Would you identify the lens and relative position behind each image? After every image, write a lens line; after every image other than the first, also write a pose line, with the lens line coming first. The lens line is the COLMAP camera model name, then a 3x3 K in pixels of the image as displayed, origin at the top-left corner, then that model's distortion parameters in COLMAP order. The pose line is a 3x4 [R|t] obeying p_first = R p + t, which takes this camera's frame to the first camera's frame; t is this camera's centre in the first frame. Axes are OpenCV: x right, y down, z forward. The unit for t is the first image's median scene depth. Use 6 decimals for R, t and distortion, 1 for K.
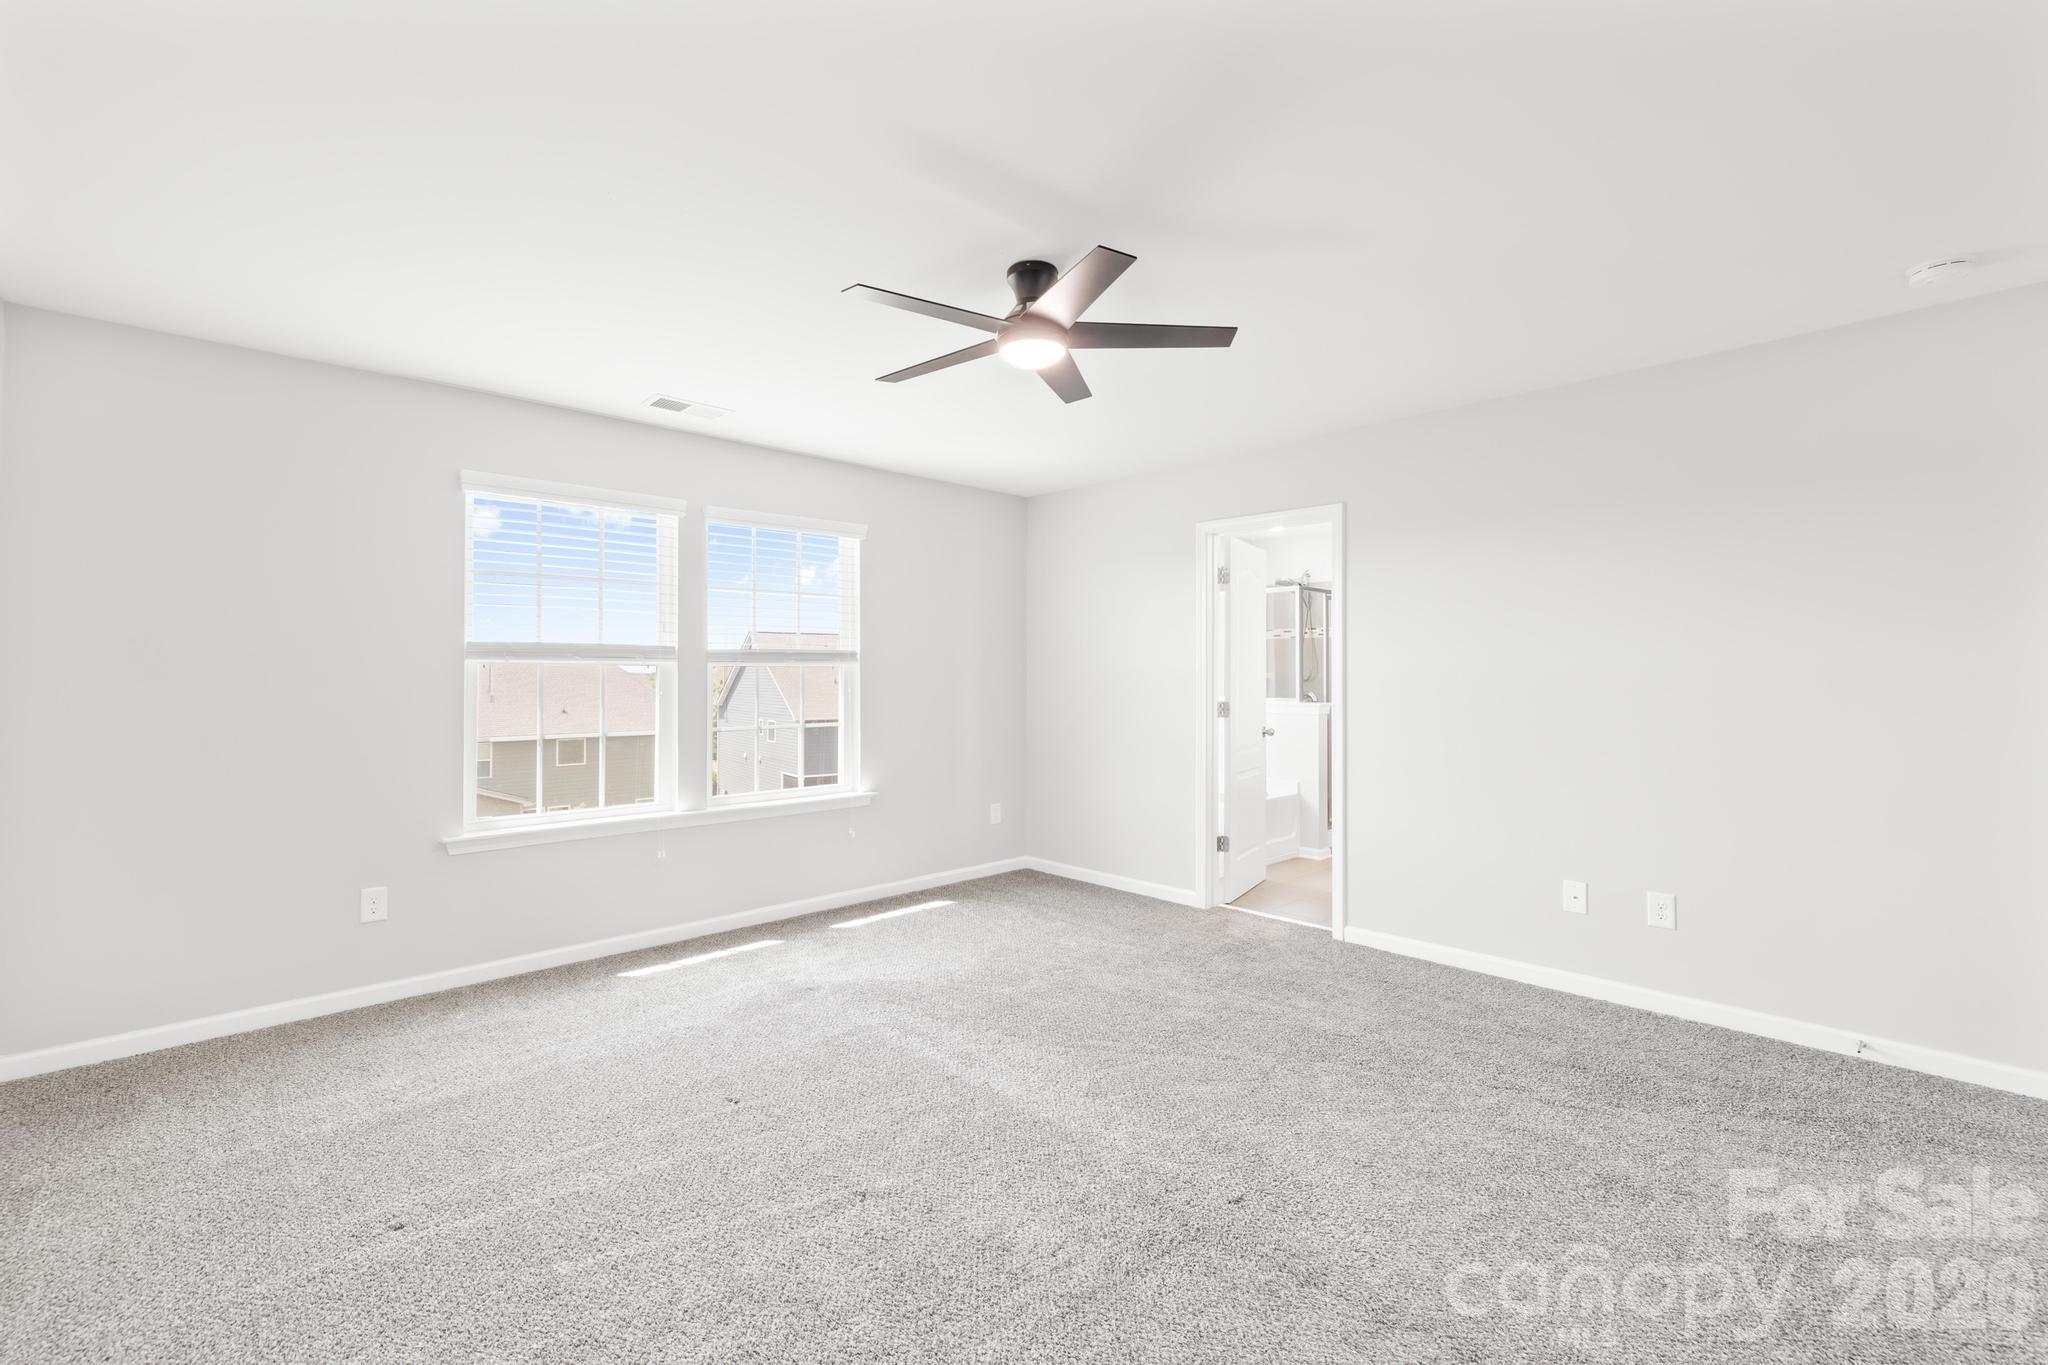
lens RADIAL K [[871.0, 0, 995.8], [0, 871.0, 670.0], [0, 0, 1]] dist [0.002692, 0.000271]
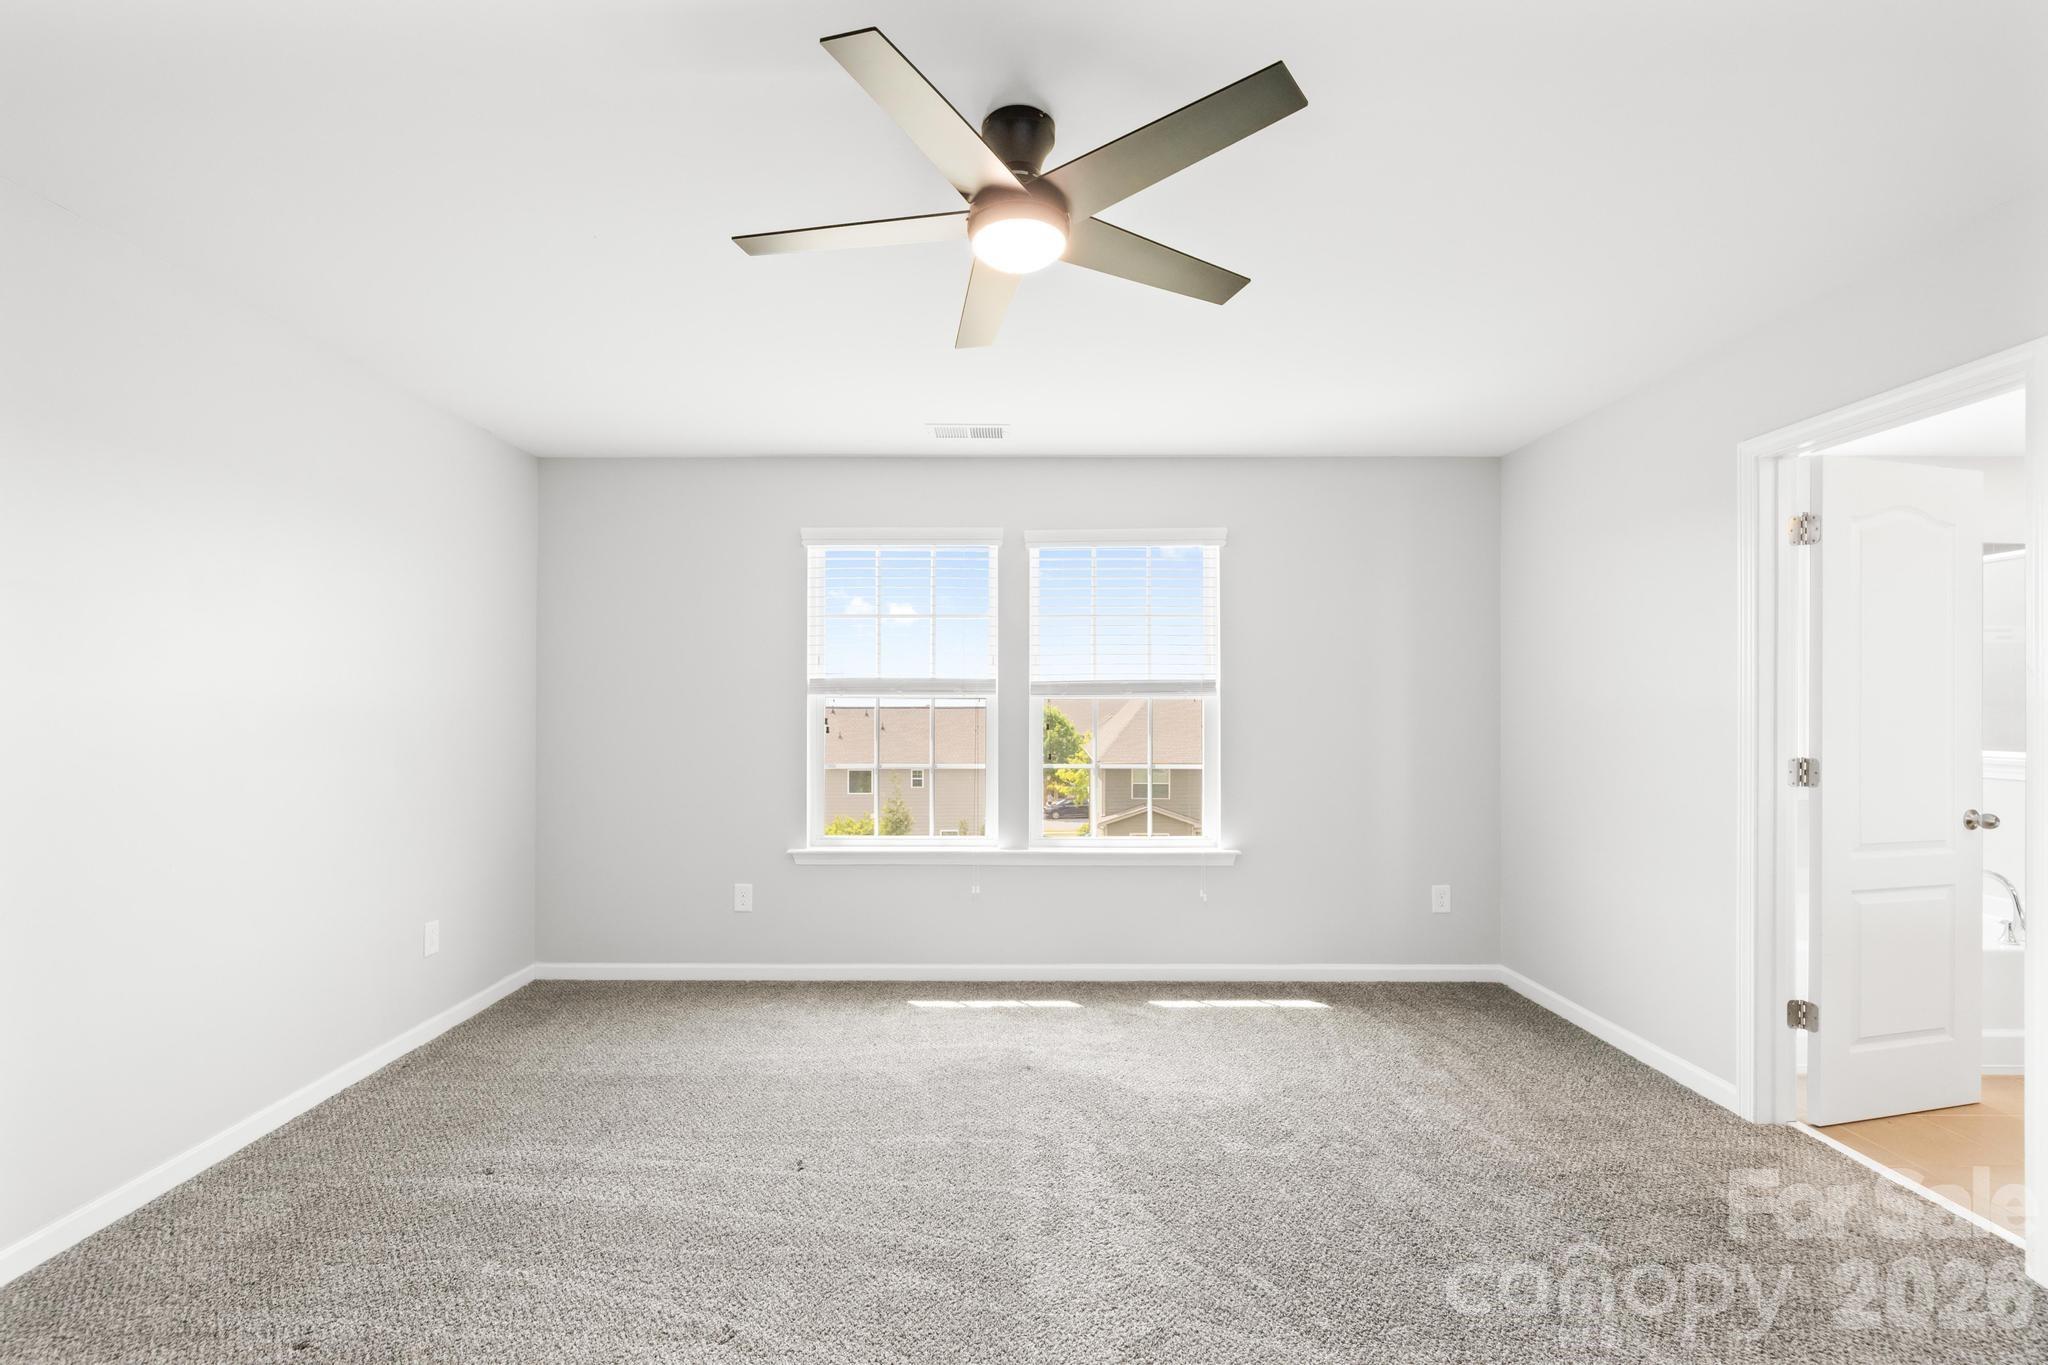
lens RADIAL K [[874.6, 0, 1023.6], [0, 874.6, 706.5], [0, 0, 1]] dist [0.004234, 0.000005]
pose [[0.735248, -0.001308, -0.677797, 0.294608], [0.002748, 0.999996, 0.001052, 0.002510], [0.677793, -0.002636, 0.735249, 0.276112]]
